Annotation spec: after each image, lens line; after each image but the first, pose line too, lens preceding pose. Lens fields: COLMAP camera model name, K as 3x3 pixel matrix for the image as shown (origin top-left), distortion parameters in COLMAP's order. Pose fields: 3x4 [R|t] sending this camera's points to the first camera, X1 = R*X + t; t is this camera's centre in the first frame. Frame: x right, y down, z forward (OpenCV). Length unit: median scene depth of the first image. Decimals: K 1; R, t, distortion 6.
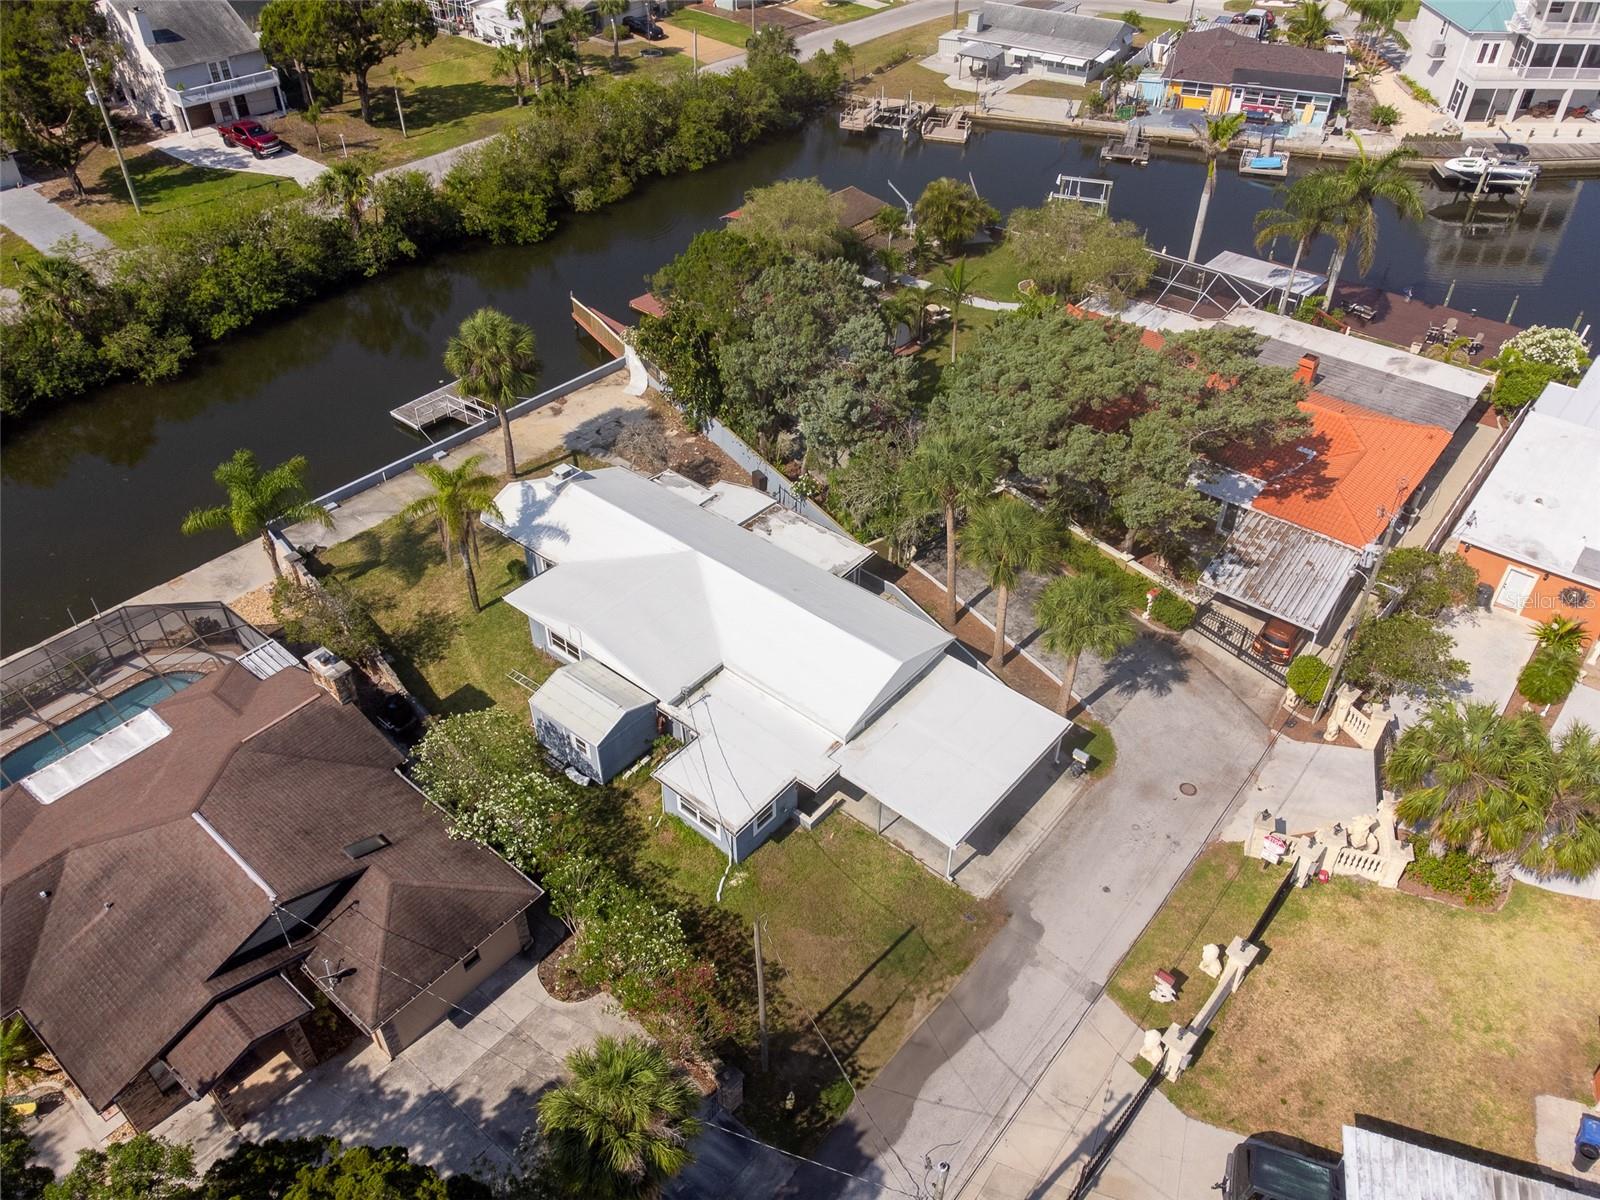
lens RADIAL K [[1208.1, 0, 795.9], [0, 1208.1, 587.5], [0, 0, 1]] dist [0.013353, 0.022400]
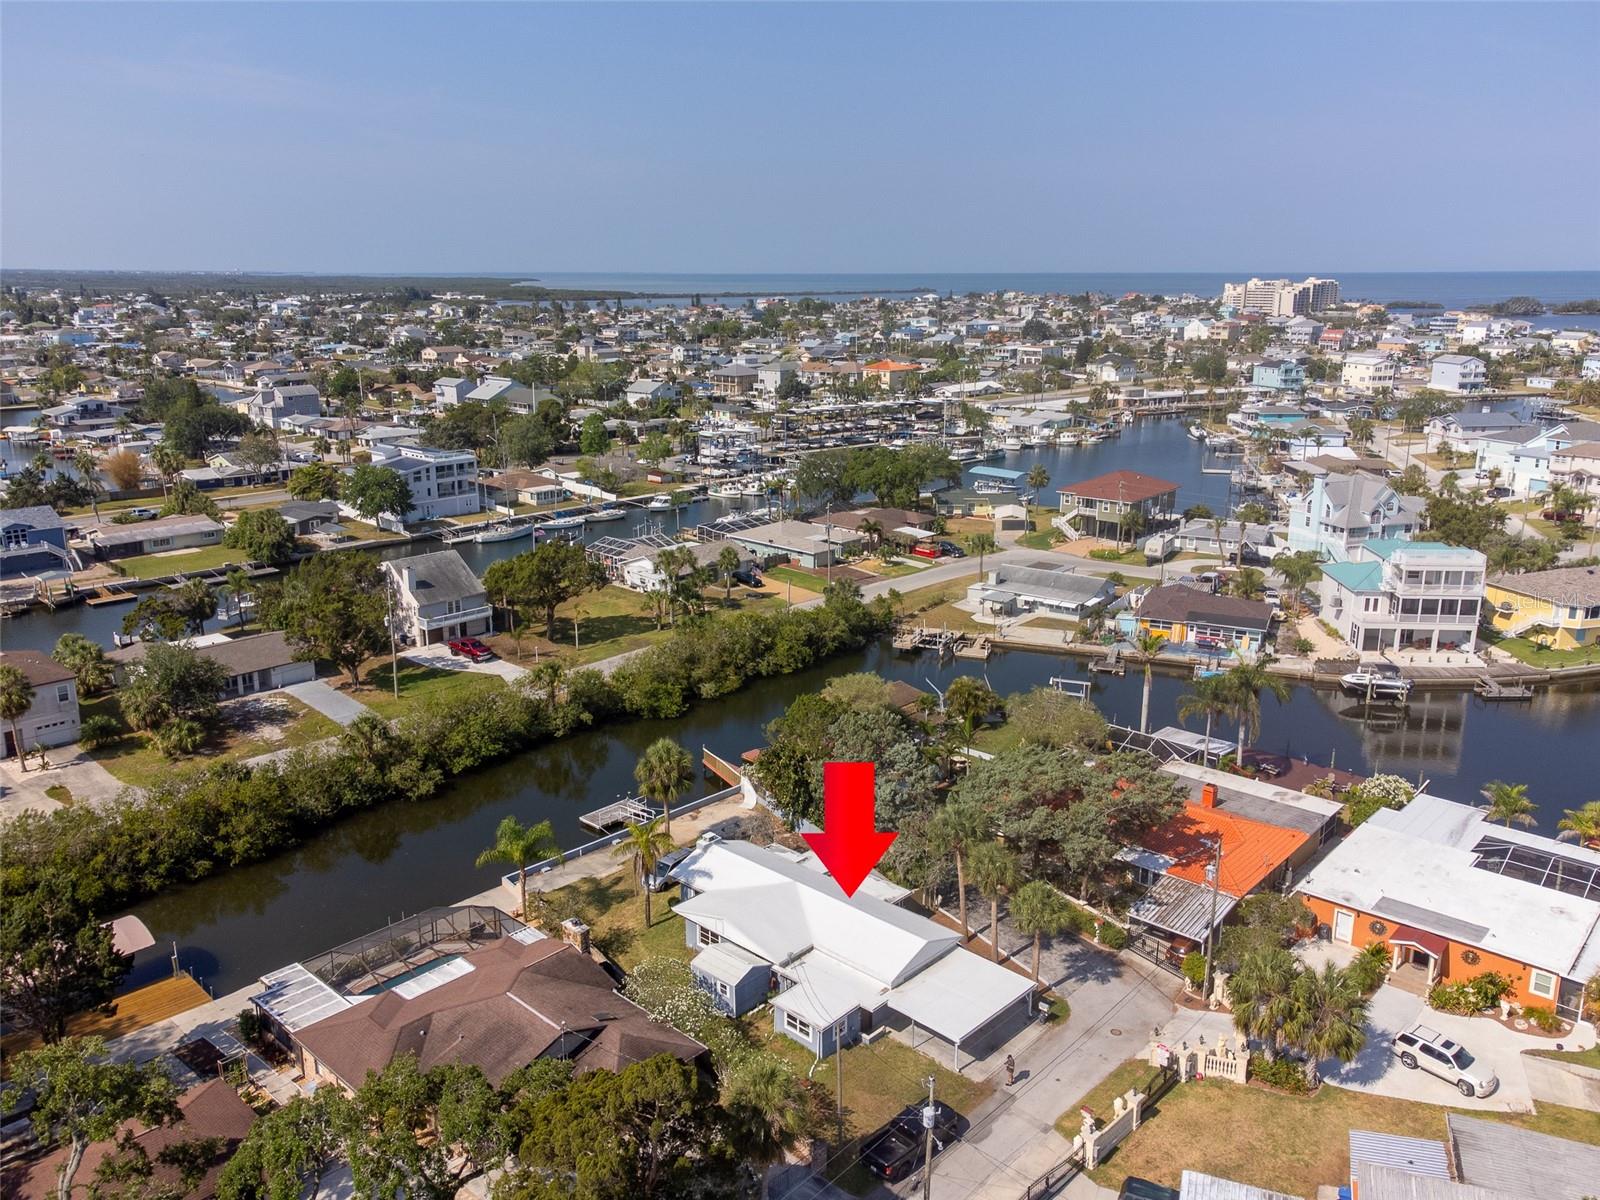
lens RADIAL K [[1208.1, 0, 802.2], [0, 1208.1, 599.5], [0, 0, 1]] dist [0.013353, 0.022400]
pose [[0.998851, 0.008521, -0.047159, -0.003116], [-0.026908, 0.914018, -0.404779, 0.202824], [0.039655, 0.405583, 0.913198, -0.432515]]
